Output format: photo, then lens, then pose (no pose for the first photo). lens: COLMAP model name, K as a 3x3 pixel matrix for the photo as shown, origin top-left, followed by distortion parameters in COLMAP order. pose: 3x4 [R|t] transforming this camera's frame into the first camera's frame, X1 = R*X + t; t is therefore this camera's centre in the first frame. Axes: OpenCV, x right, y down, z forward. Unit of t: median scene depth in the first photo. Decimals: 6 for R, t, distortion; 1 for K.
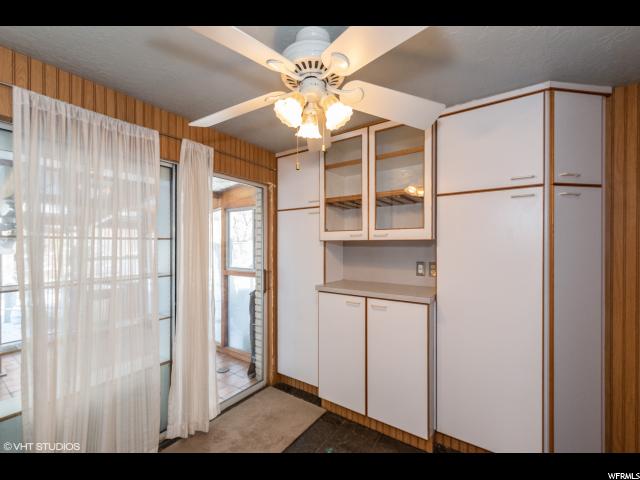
lens RADIAL K [[270.6, 0, 317.4], [0, 270.6, 245.0], [0, 0, 1]] dist [-0.001071, 0.000613]
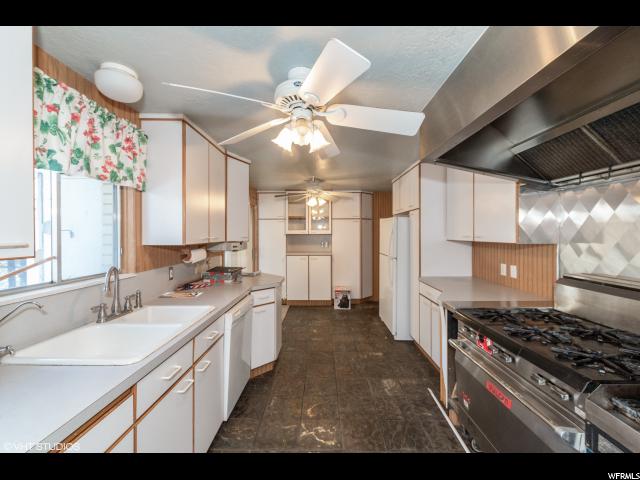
lens RADIAL K [[270.6, 0, 316.0], [0, 270.6, 236.7], [0, 0, 1]] dist [-0.001071, 0.000613]
pose [[0.827875, -0.006620, 0.560874, -1.213876], [0.003921, 0.999974, 0.006015, -0.006403], [-0.560899, -0.002780, 0.827880, -1.202213]]
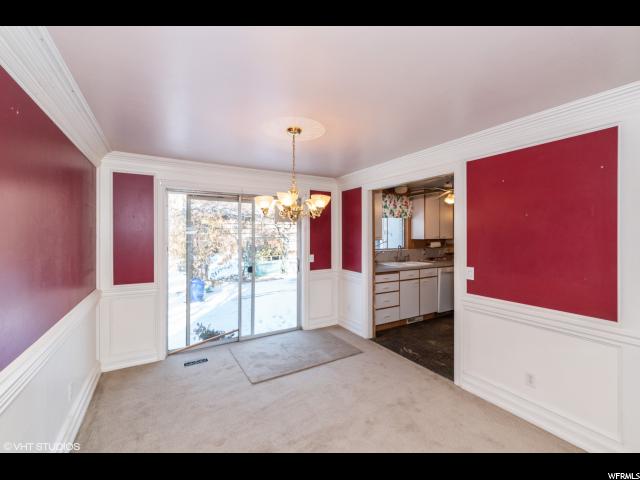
lens RADIAL K [[270.6, 0, 319.2], [0, 270.6, 236.1], [0, 0, 1]] dist [-0.001071, 0.000613]
pose [[0.908919, -0.001984, -0.416969, -0.892208], [-0.000248, 0.999986, -0.005300, 0.013700], [0.416973, 0.004920, 0.908905, -2.822153]]
